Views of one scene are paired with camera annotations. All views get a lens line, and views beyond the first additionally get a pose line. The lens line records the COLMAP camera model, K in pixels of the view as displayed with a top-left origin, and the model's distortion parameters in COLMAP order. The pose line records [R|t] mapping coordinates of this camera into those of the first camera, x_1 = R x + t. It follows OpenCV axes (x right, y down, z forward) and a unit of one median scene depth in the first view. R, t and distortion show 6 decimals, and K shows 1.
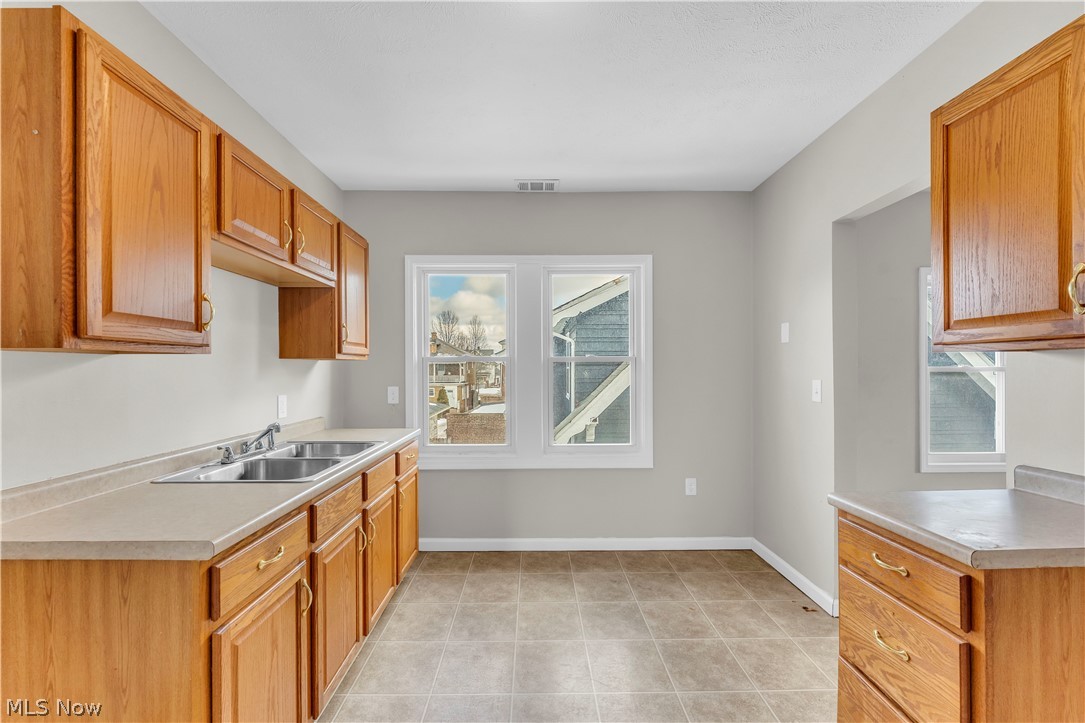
lens RADIAL K [[440.1, 0, 537.6], [0, 440.1, 368.3], [0, 0, 1]] dist [-0.000369, 0.000249]
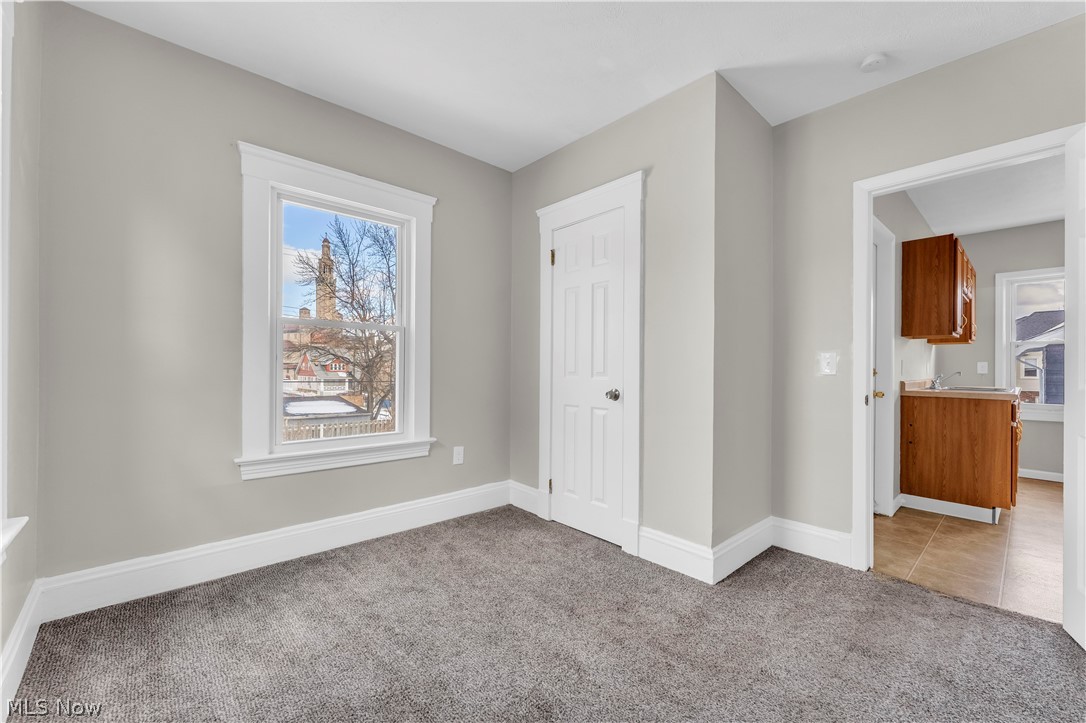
lens RADIAL K [[440.9, 0, 535.3], [0, 440.9, 369.8], [0, 0, 1]] dist [-0.001787, -0.000242]
pose [[0.659915, 0.008139, -0.751296, -0.320071], [-0.008379, 0.999959, 0.003473, 0.115198], [0.751294, 0.004003, 0.659956, -1.753893]]
